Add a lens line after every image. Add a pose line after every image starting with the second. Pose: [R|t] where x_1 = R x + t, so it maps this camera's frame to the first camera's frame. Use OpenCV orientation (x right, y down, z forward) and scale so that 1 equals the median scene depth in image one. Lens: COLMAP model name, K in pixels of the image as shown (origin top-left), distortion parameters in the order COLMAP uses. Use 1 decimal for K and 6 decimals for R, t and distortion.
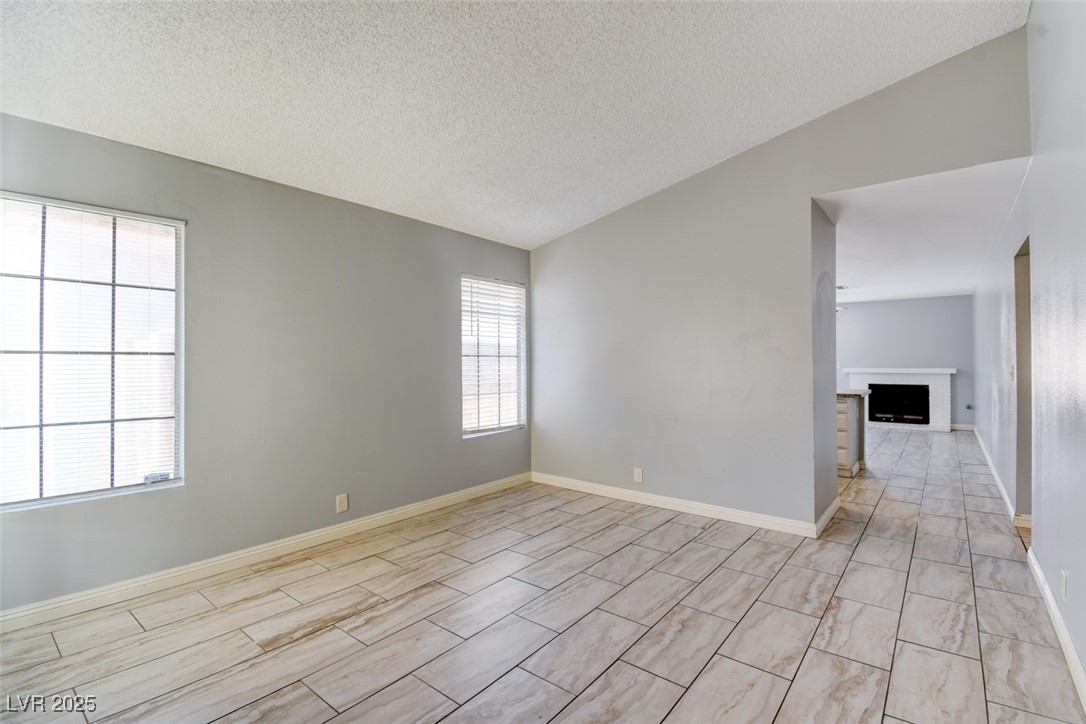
lens RADIAL K [[485.7, 0, 520.8], [0, 485.7, 360.1], [0, 0, 1]] dist [0.002175, -0.021649]
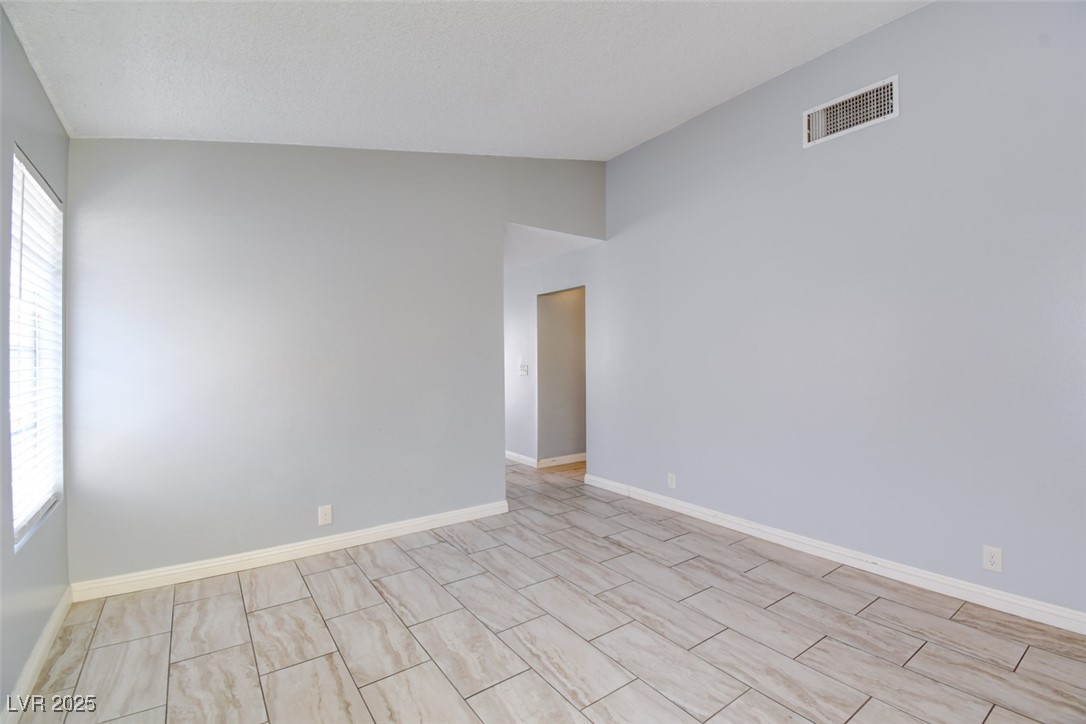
lens RADIAL K [[485.7, 0, 520.8], [0, 485.7, 360.1], [0, 0, 1]] dist [0.002175, -0.021649]
pose [[0.247590, 0.000210, 0.968865, -0.586447], [0.005589, 0.999983, -0.001644, -0.008358], [-0.968849, 0.005822, 0.247585, 0.704479]]
